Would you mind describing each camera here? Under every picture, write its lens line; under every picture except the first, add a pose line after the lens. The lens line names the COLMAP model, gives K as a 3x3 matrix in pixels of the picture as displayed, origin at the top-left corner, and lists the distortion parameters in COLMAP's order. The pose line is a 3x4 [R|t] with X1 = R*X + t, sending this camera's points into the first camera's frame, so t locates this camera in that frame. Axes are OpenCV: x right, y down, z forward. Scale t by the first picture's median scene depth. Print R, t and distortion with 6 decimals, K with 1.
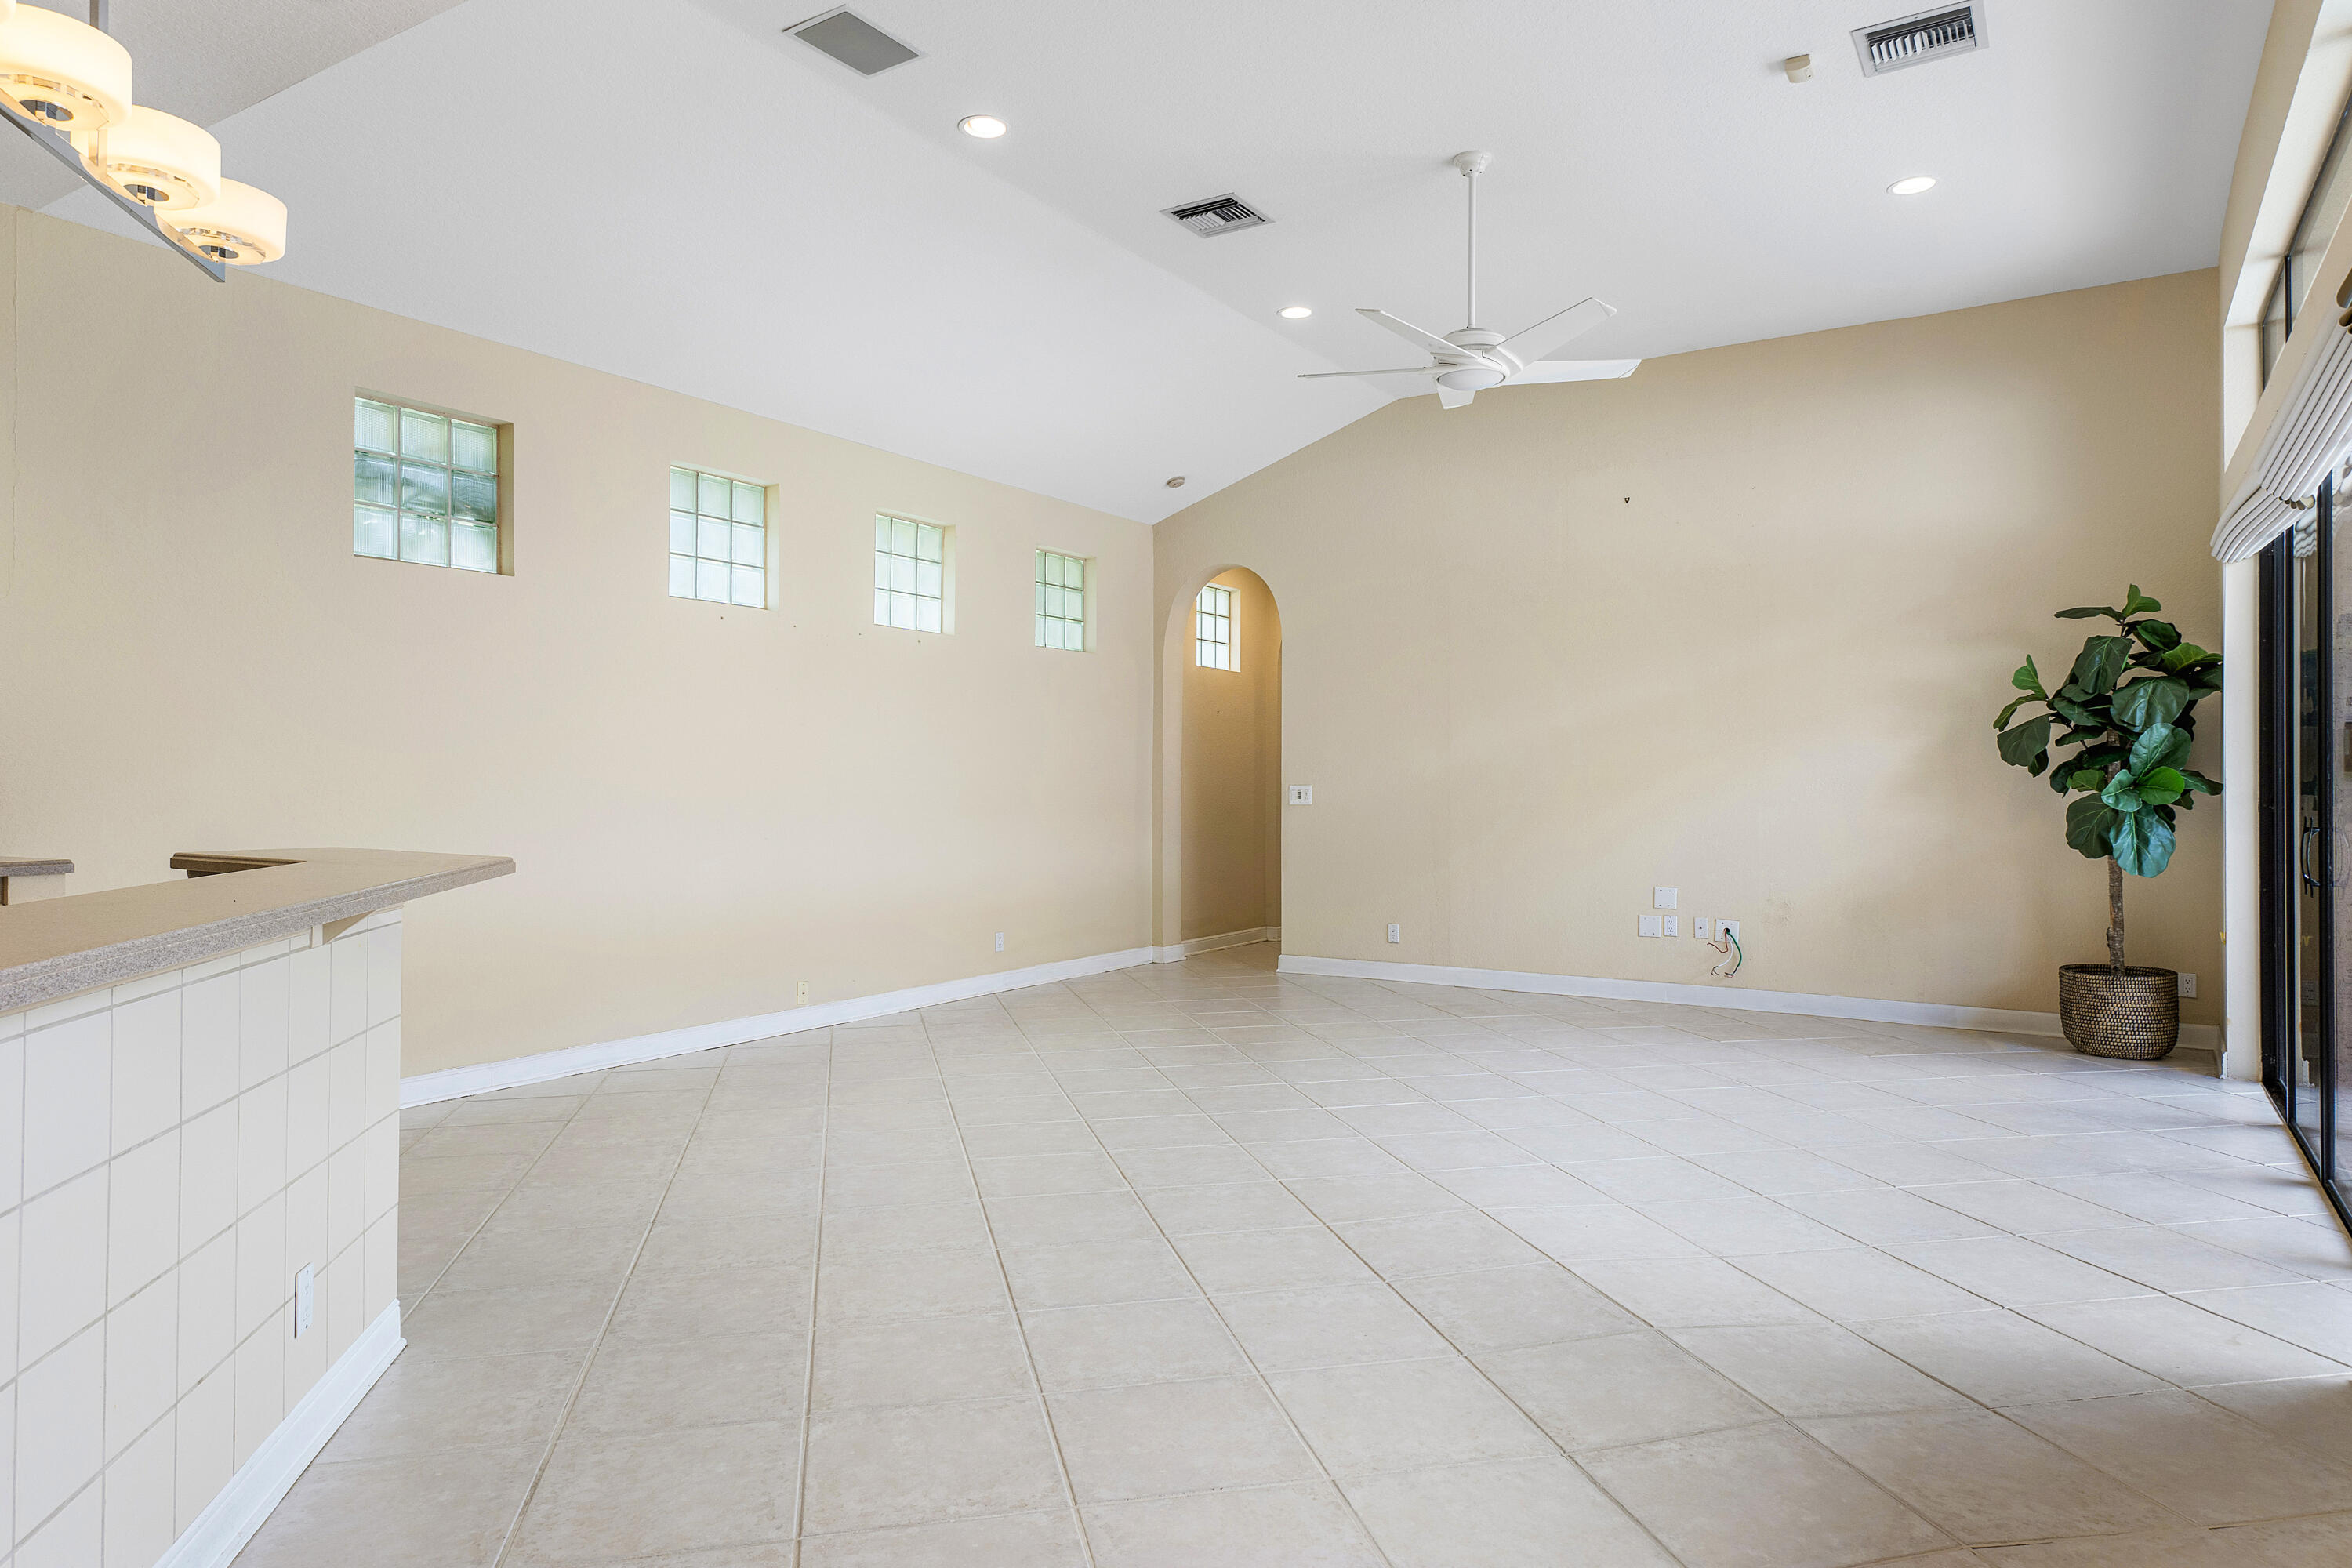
lens RADIAL K [[1424.3, 0, 1176.0], [0, 1424.3, 784.0], [0, 0, 1]] dist [0.000584, -0.001244]
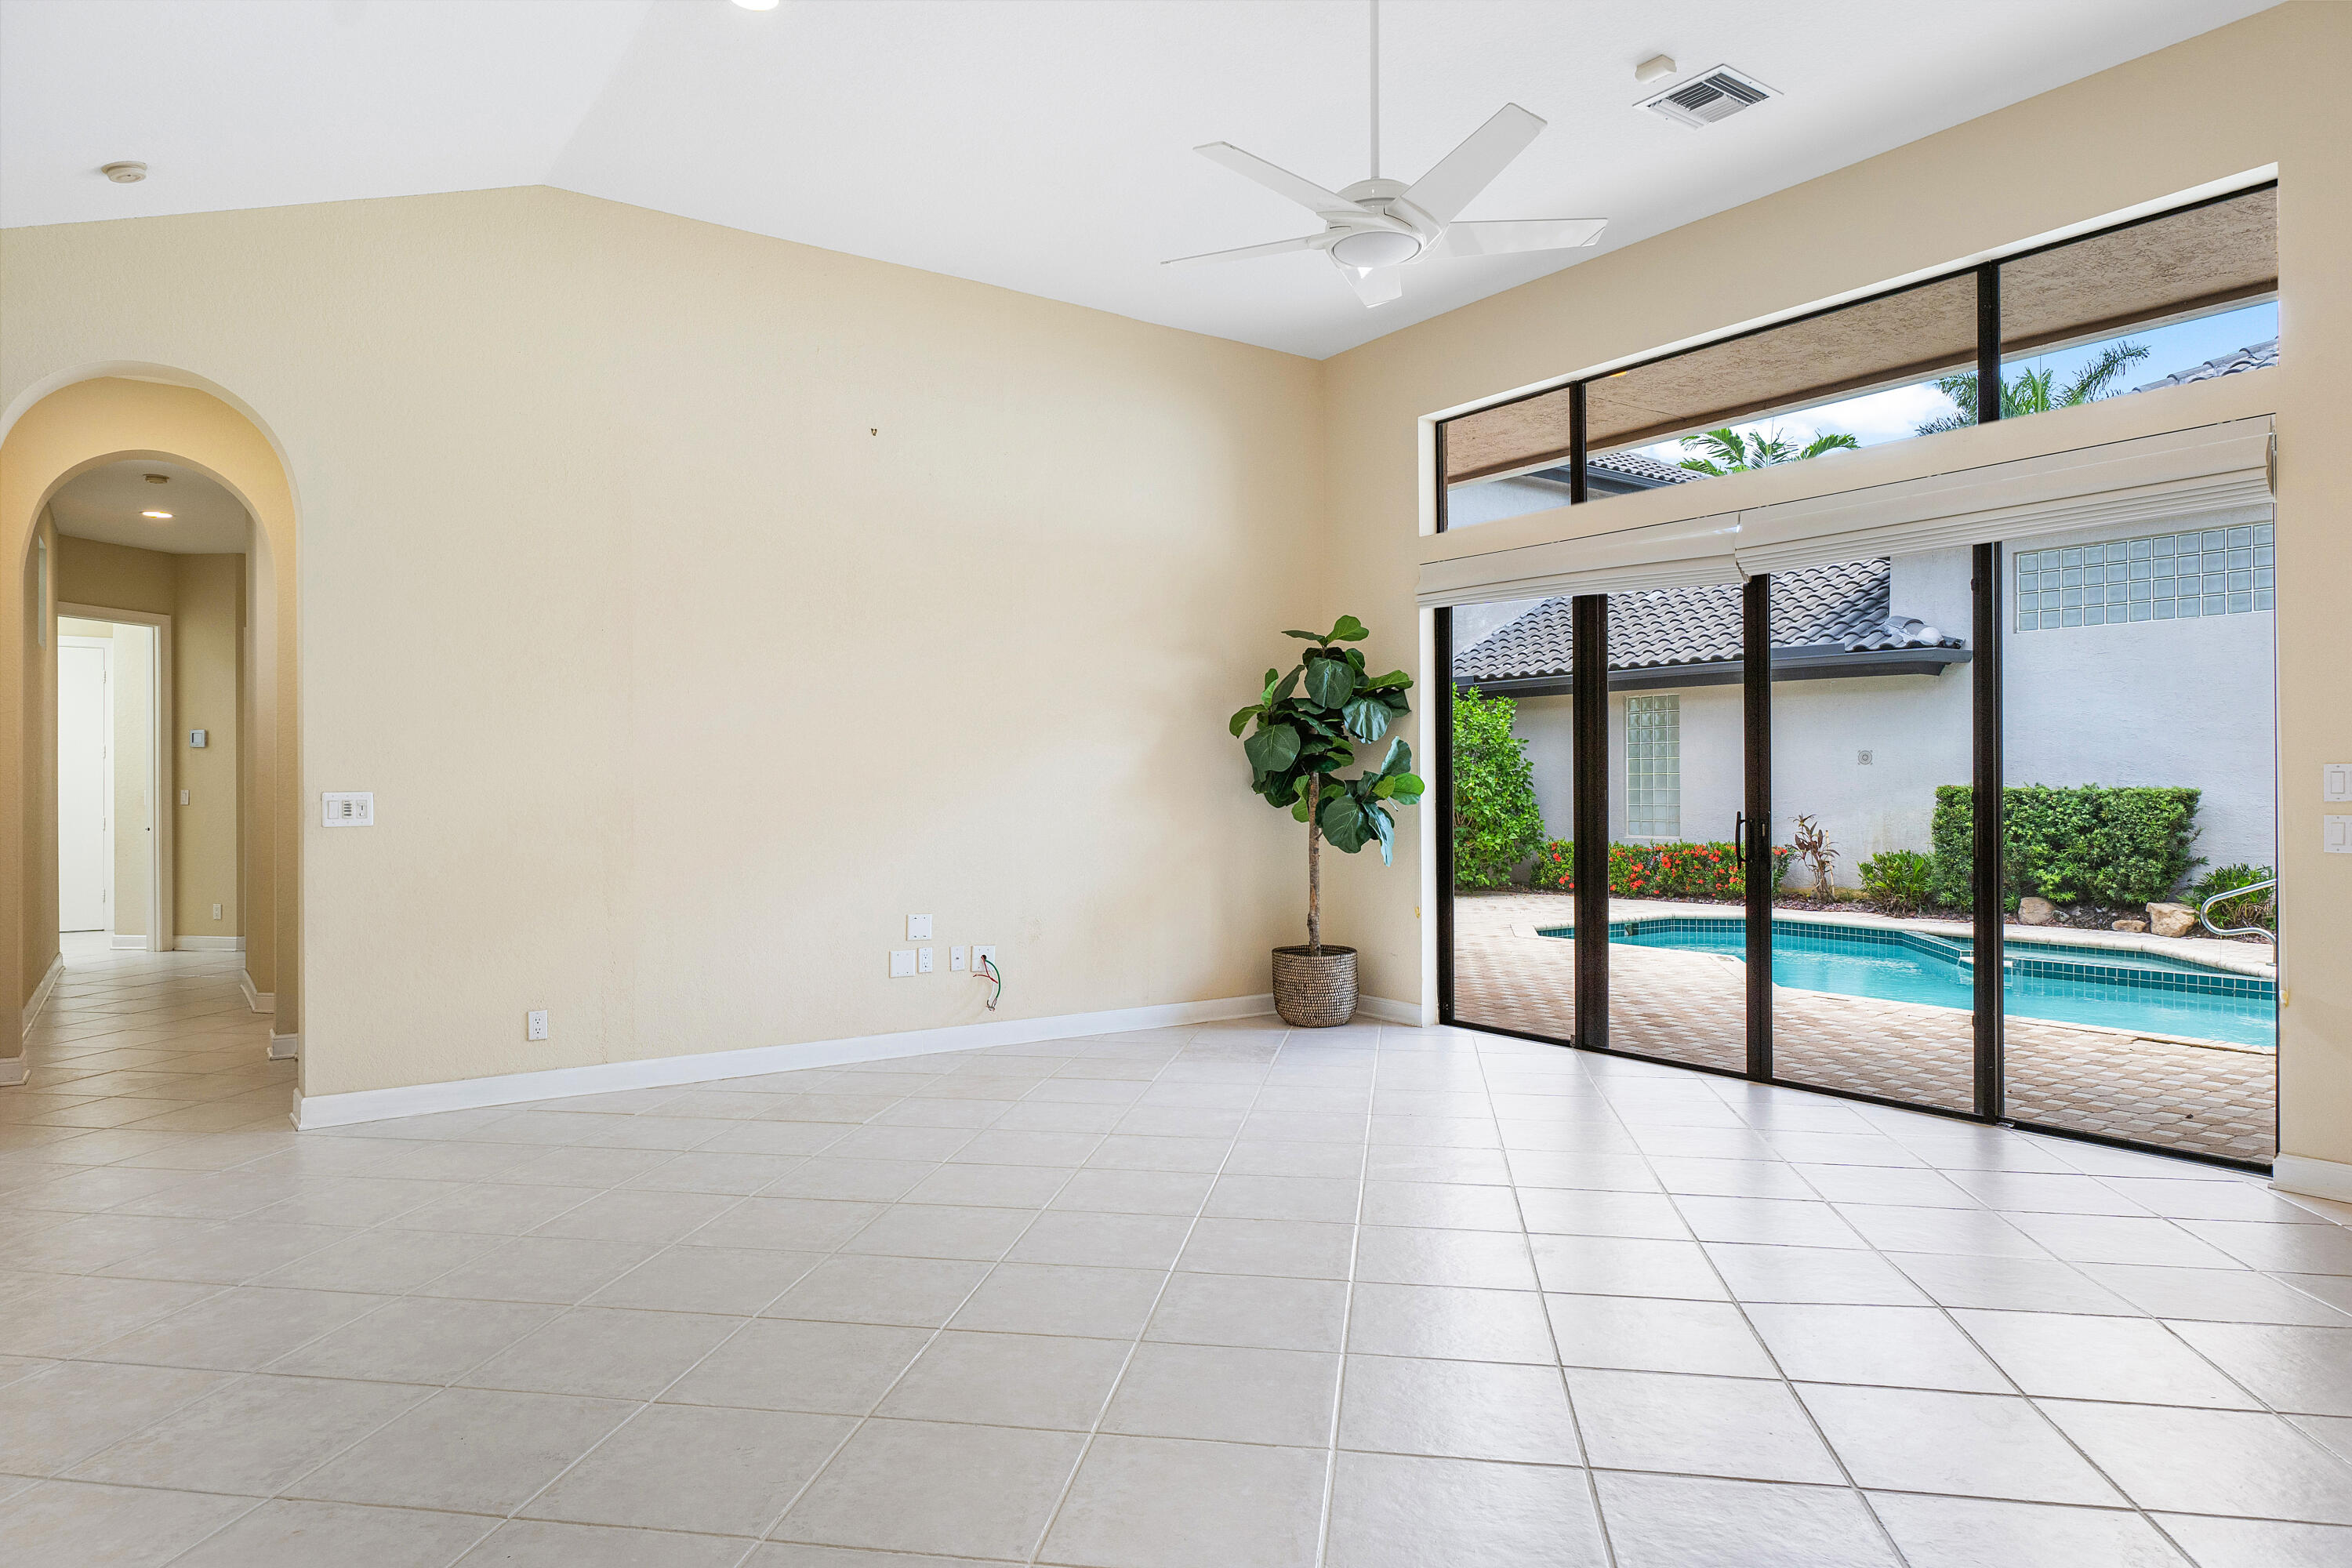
lens RADIAL K [[1424.3, 0, 1176.0], [0, 1424.3, 784.0], [0, 0, 1]] dist [0.000584, -0.001244]
pose [[0.378664, 0.000718, 0.925534, -0.376048], [0.000008, 1.000000, -0.000779, -0.001996], [-0.925534, 0.000302, 0.378664, 0.572795]]
